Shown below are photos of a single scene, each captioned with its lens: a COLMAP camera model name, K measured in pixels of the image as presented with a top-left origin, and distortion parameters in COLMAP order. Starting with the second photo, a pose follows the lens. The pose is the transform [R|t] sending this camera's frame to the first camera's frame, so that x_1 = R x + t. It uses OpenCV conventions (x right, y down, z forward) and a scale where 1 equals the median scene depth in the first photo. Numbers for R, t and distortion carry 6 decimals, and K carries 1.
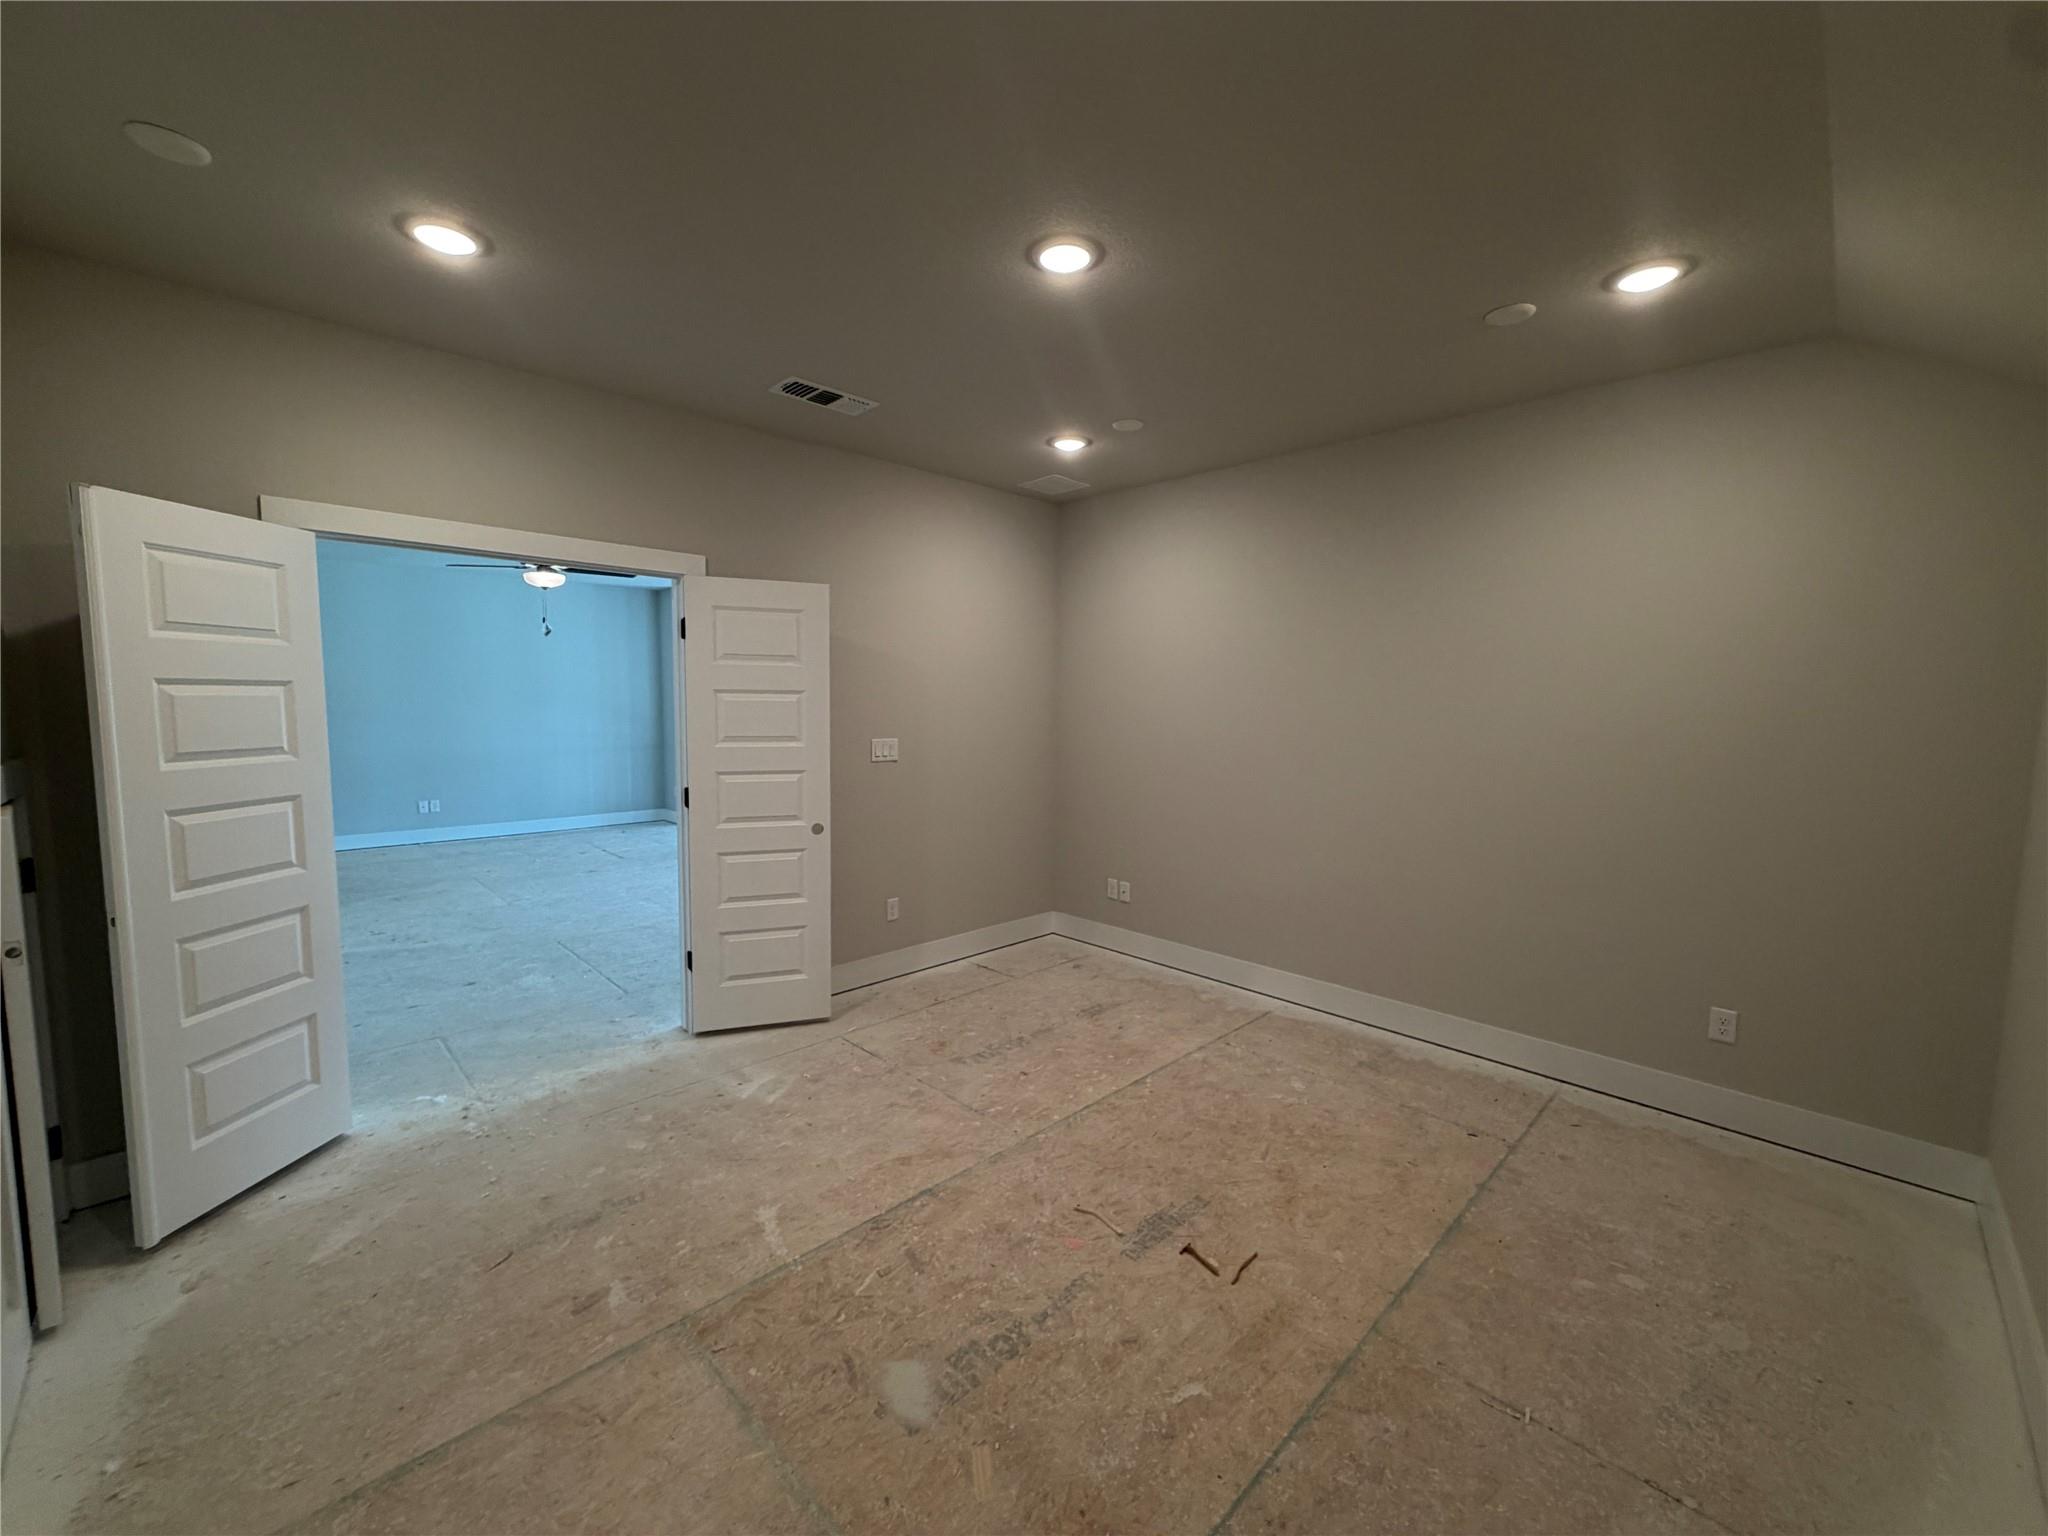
lens RADIAL K [[818.2, 0, 1010.1], [0, 818.2, 766.8], [0, 0, 1]] dist [0.001073, 0.000010]
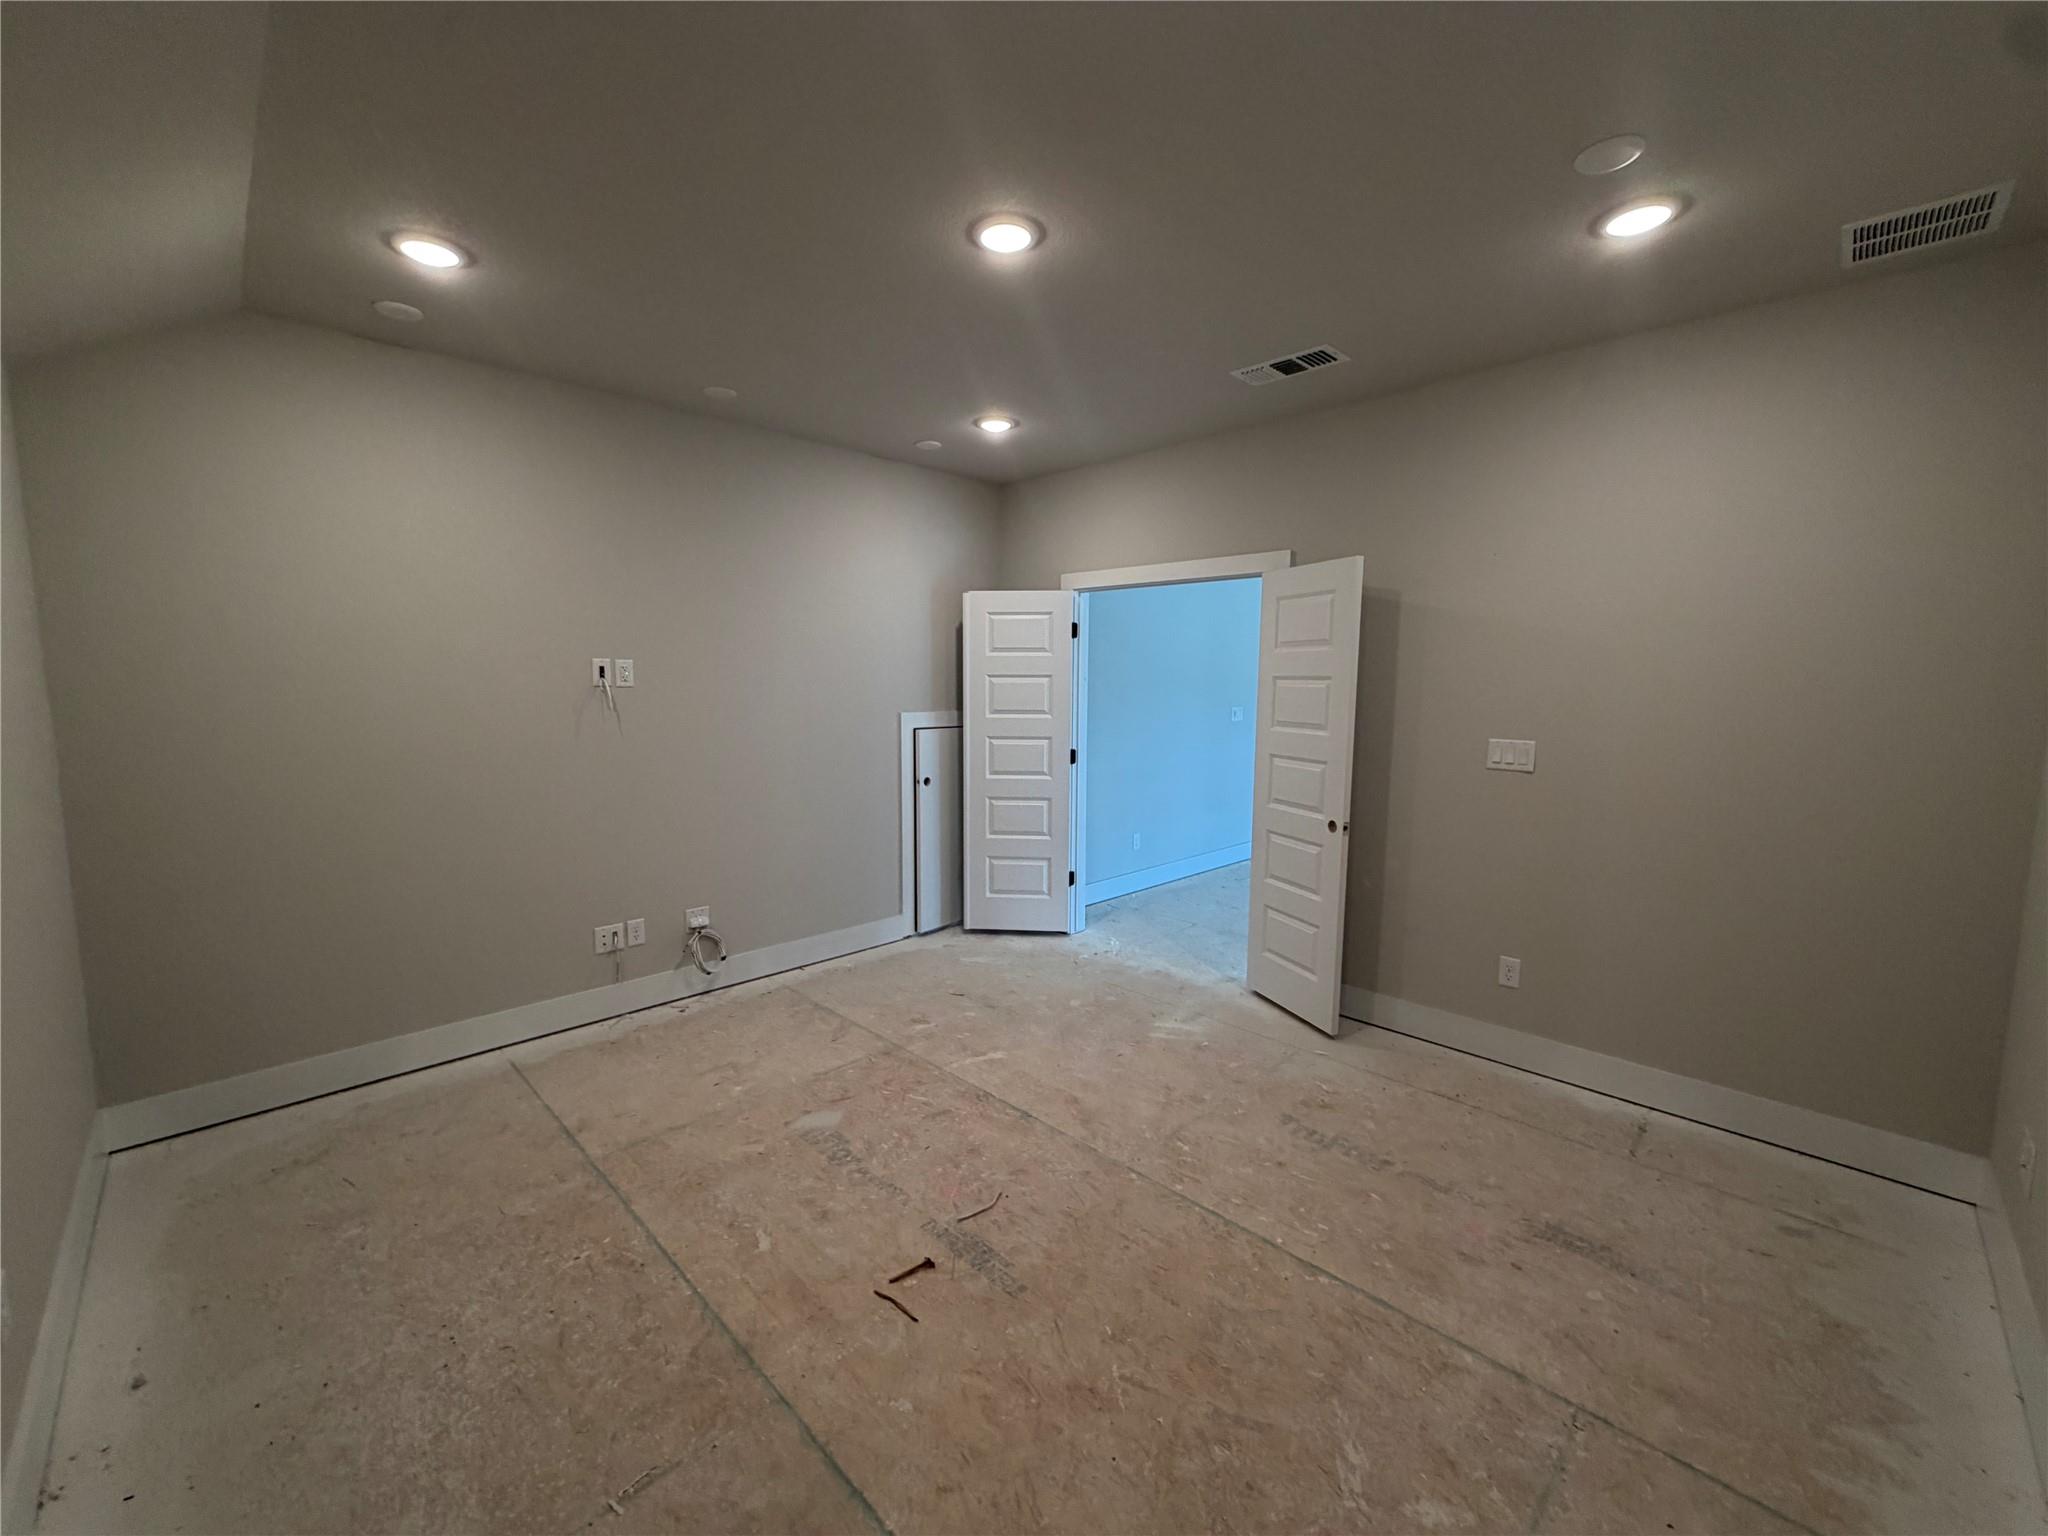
lens RADIAL K [[818.2, 0, 1026.9], [0, 818.2, 768.2], [0, 0, 1]] dist [0.001073, 0.000010]
pose [[0.016708, 0.095652, -0.995275, 1.191890], [-0.091637, 0.991371, 0.093739, -0.077778], [0.995652, 0.089637, 0.025330, 1.124115]]
